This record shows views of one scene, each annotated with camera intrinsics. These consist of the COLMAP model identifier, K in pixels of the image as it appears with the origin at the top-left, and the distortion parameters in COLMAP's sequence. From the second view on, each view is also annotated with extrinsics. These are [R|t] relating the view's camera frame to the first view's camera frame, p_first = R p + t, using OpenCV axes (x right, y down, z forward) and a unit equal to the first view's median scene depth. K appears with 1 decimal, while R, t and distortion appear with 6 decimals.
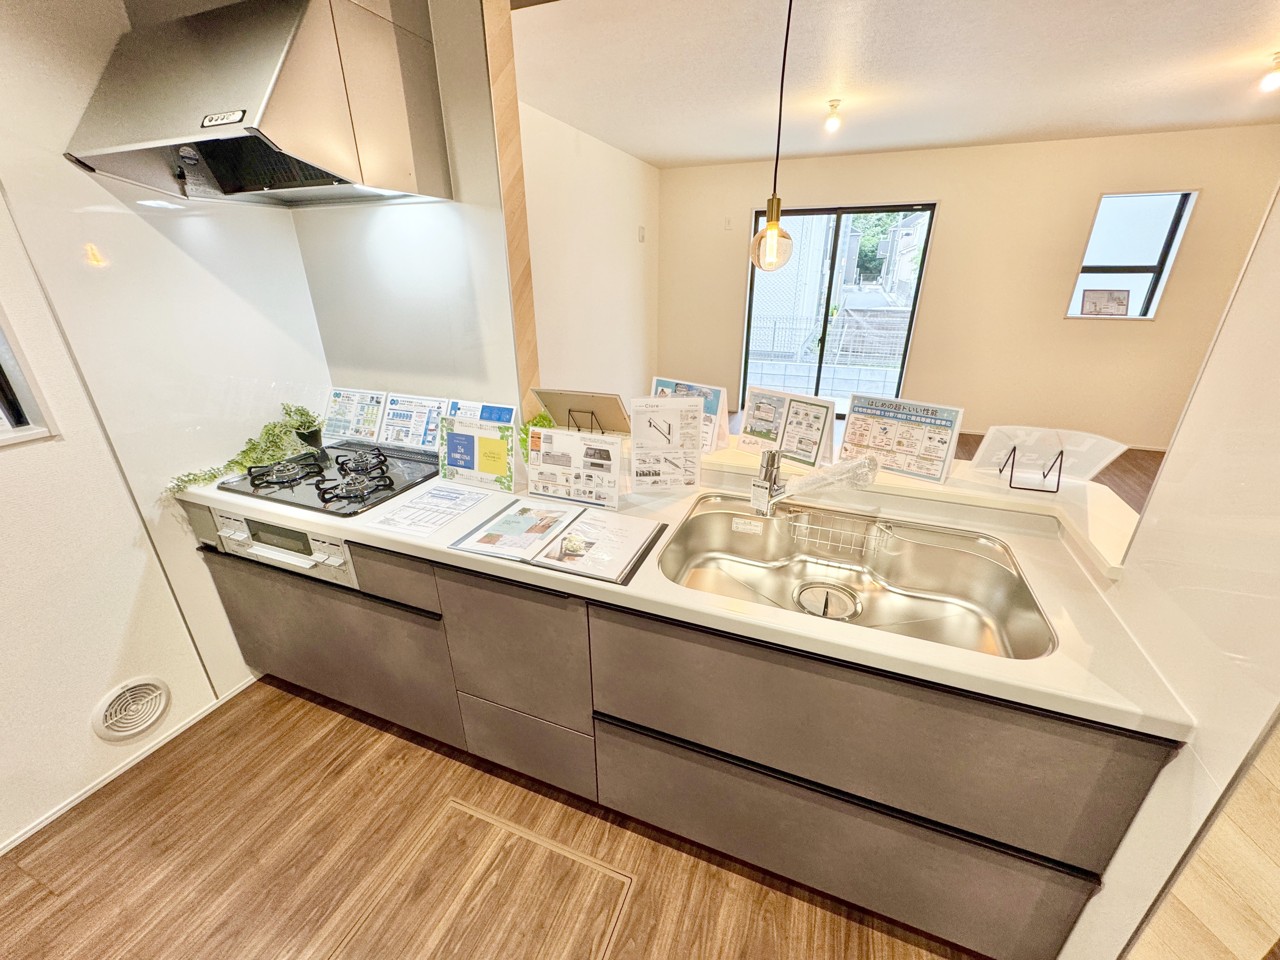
lens RADIAL K [[508.5, 0, 640.0], [0, 508.5, 479.8], [0, 0, 1]] dist [-0.002210, -0.000059]
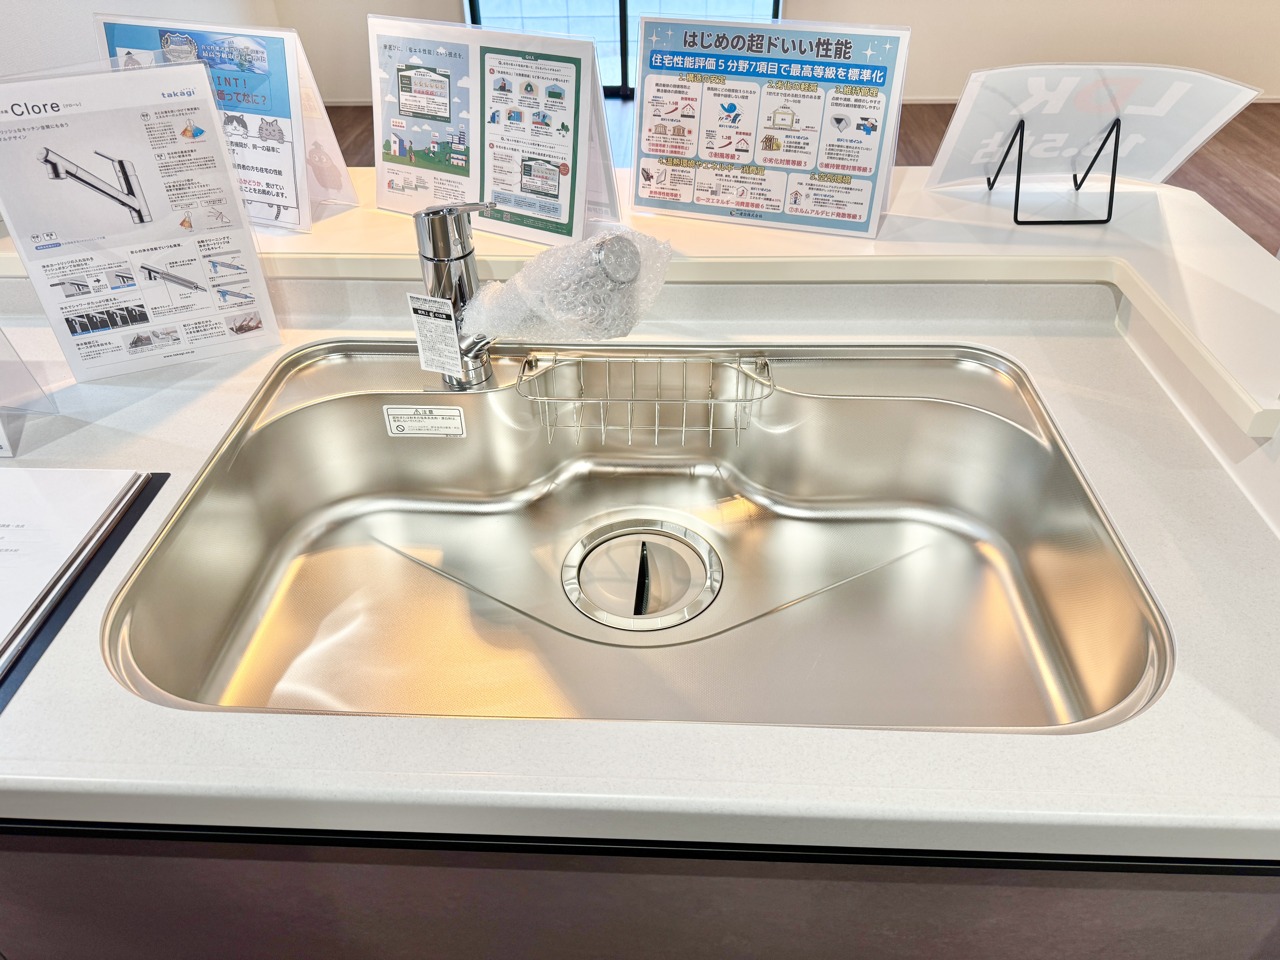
lens RADIAL K [[902.4, 0, 641.4], [0, 902.4, 479.2], [0, 0, 1]] dist [0.004690, -0.007562]
pose [[0.946465, -0.205666, 0.248808, 0.180082], [0.137097, 0.953900, 0.266982, -0.022692], [-0.292247, -0.218578, 0.931029, 0.306507]]
